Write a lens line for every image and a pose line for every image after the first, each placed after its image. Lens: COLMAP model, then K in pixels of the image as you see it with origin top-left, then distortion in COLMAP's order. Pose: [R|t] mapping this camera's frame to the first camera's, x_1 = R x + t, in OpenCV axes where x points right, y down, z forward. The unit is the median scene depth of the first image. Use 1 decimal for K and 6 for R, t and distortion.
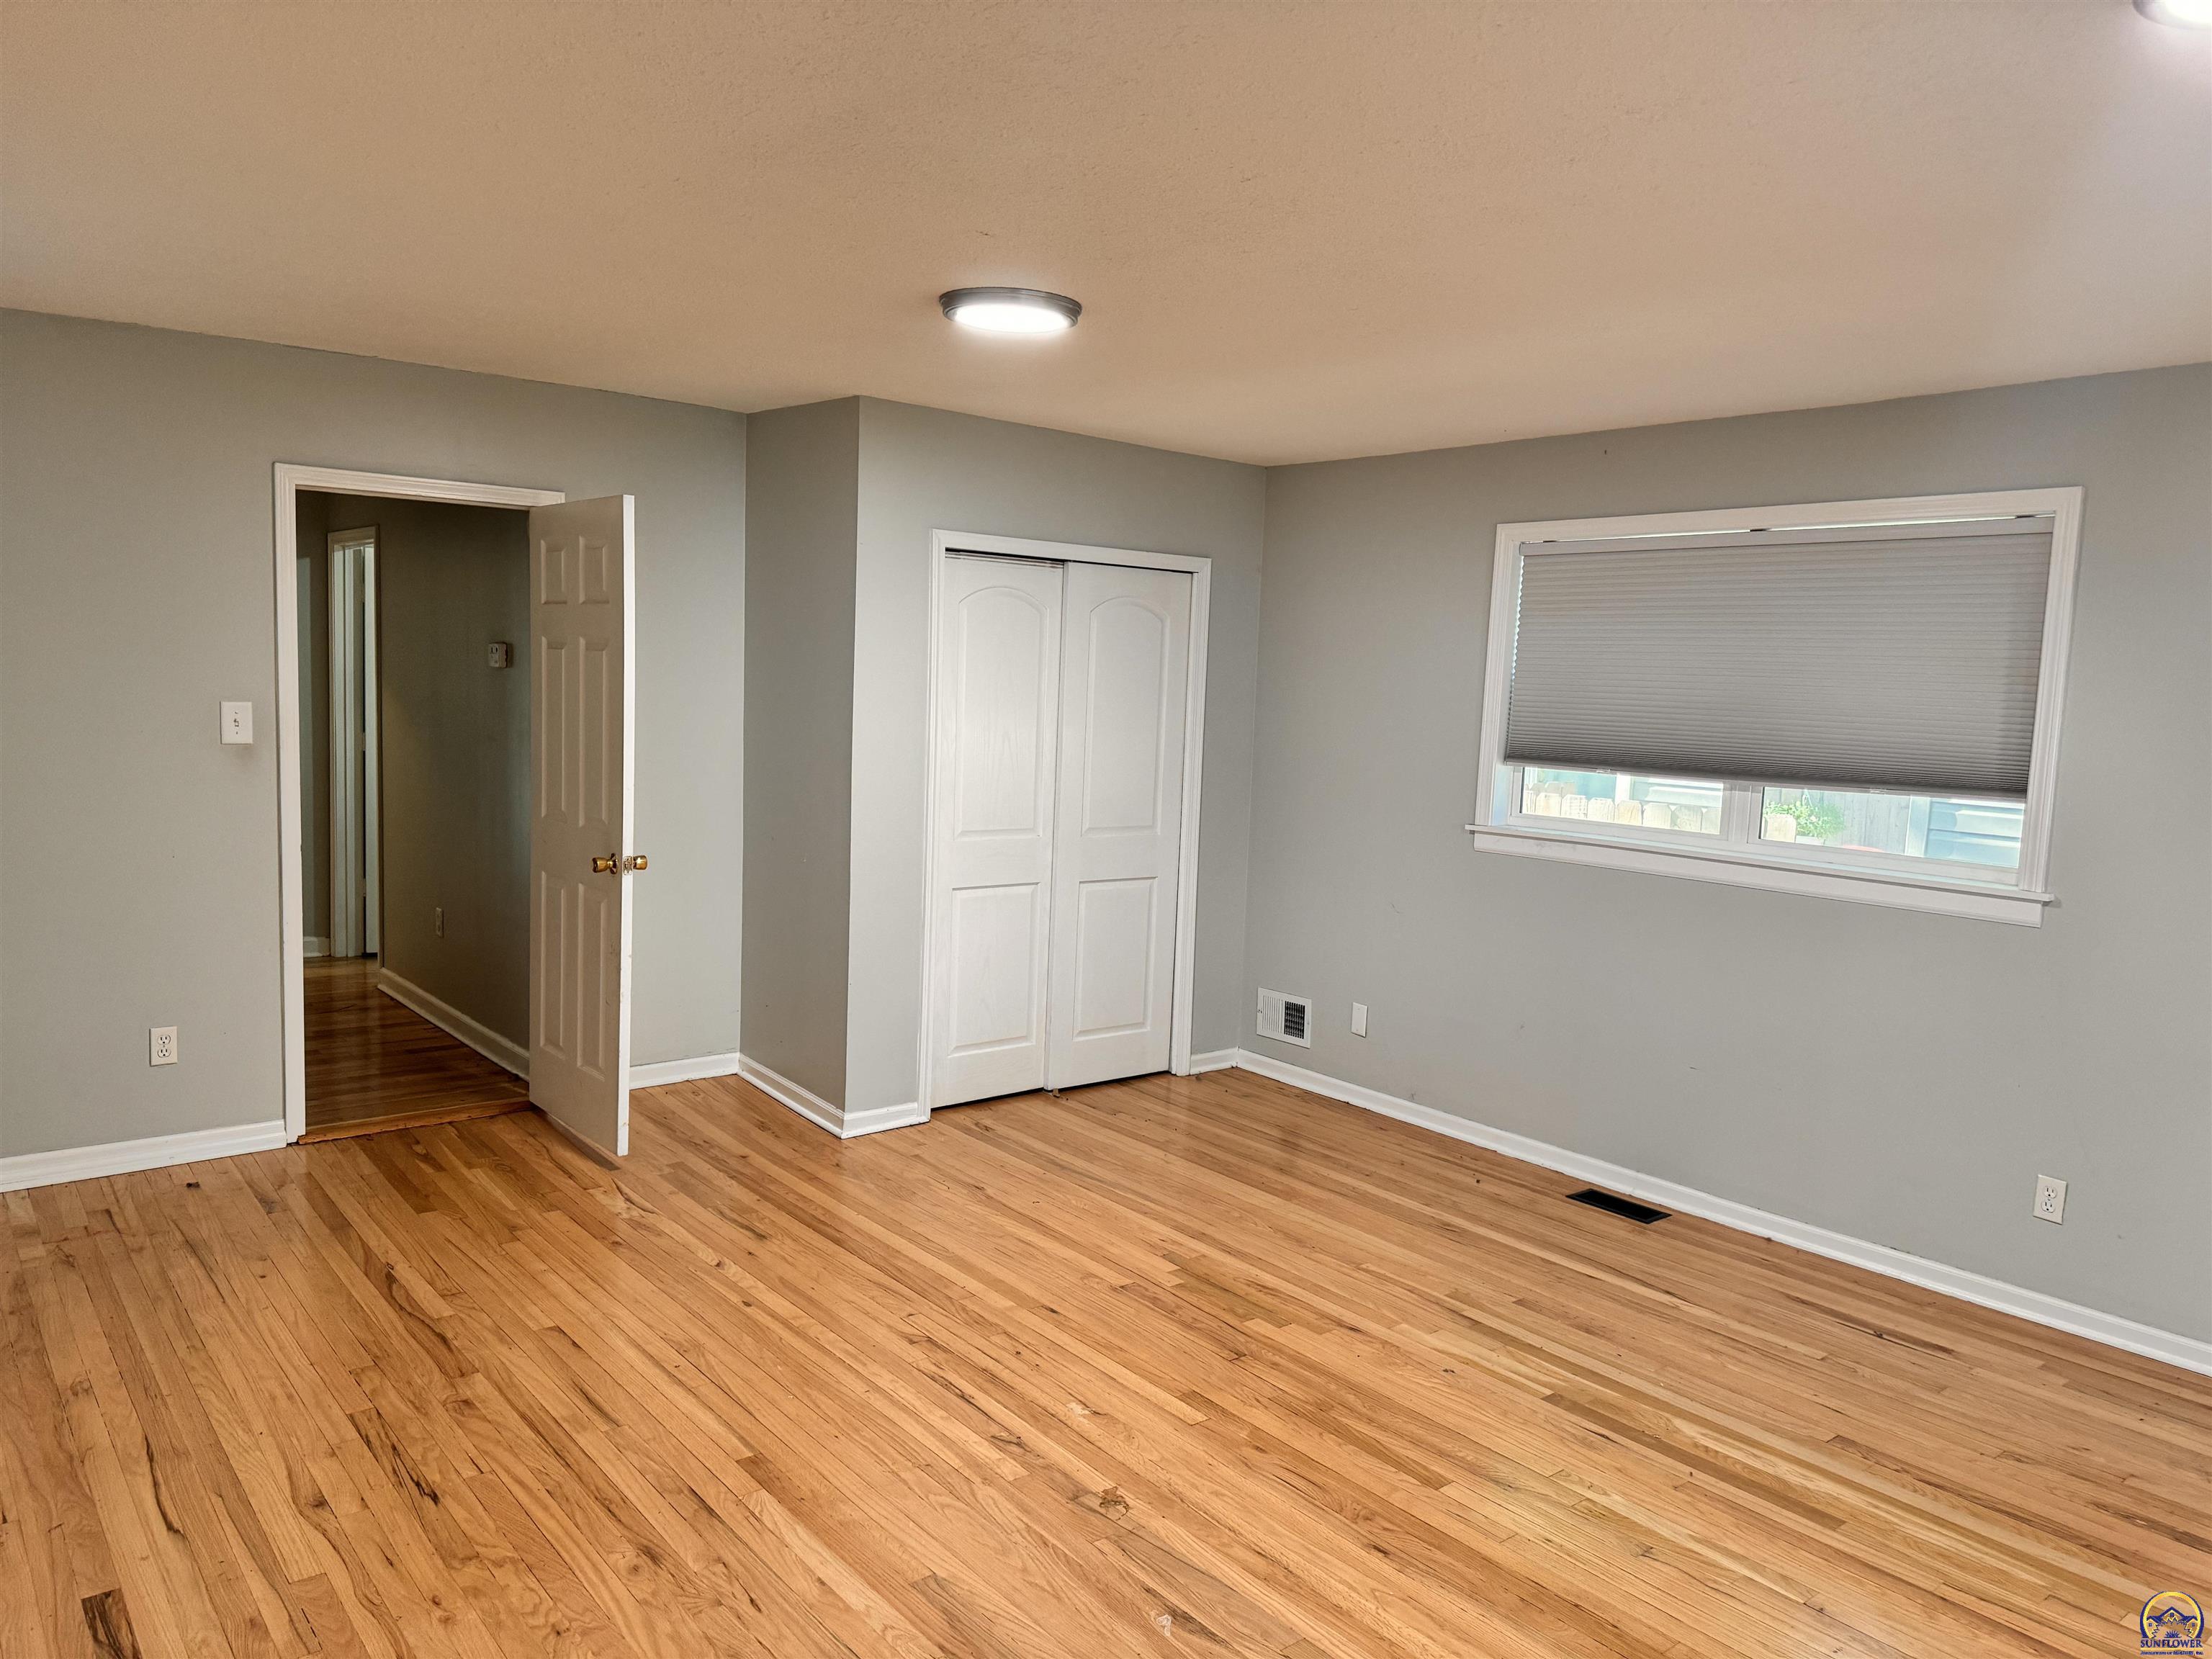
lens RADIAL K [[1569.0, 0, 1111.5], [0, 1569.0, 834.9], [0, 0, 1]] dist [0.085950, -0.112642]
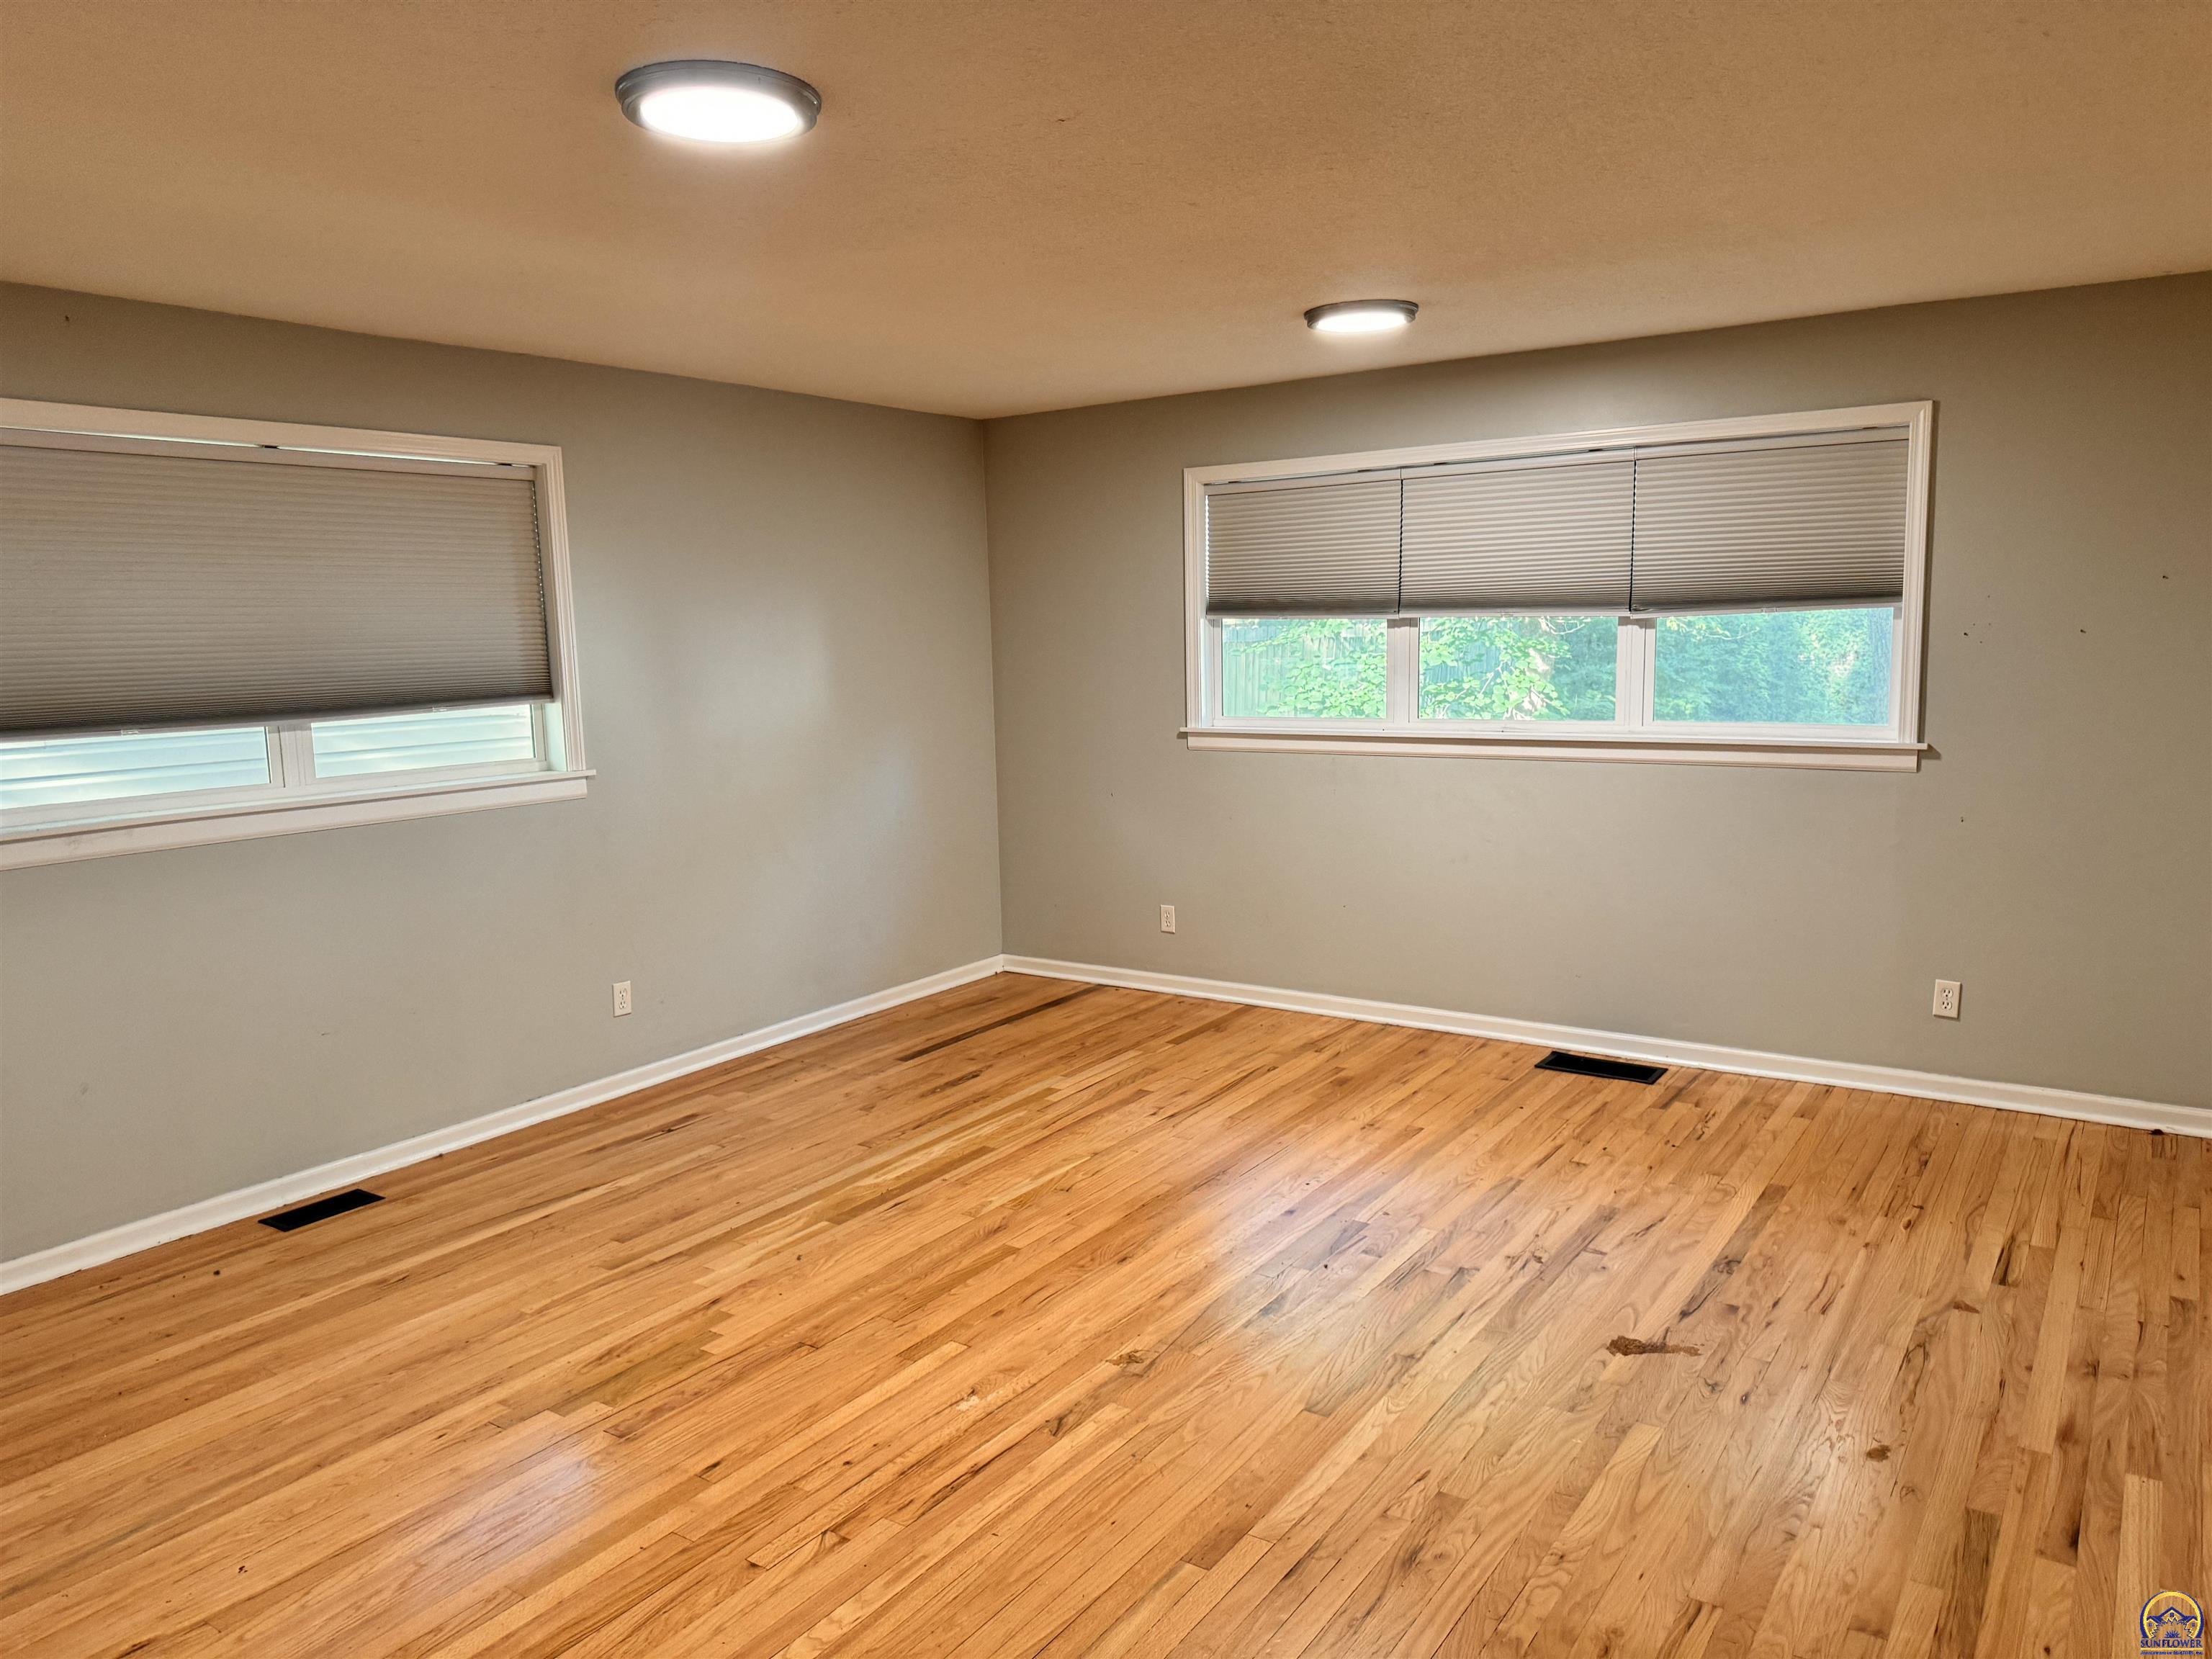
lens RADIAL K [[1569.0, 0, 1111.5], [0, 1569.0, 834.9], [0, 0, 1]] dist [0.085950, -0.112642]
pose [[-0.297151, -0.158958, 0.941506, -0.753755], [0.109944, 0.973791, 0.199108, -0.120891], [-0.948480, 0.162679, -0.271886, 0.969073]]
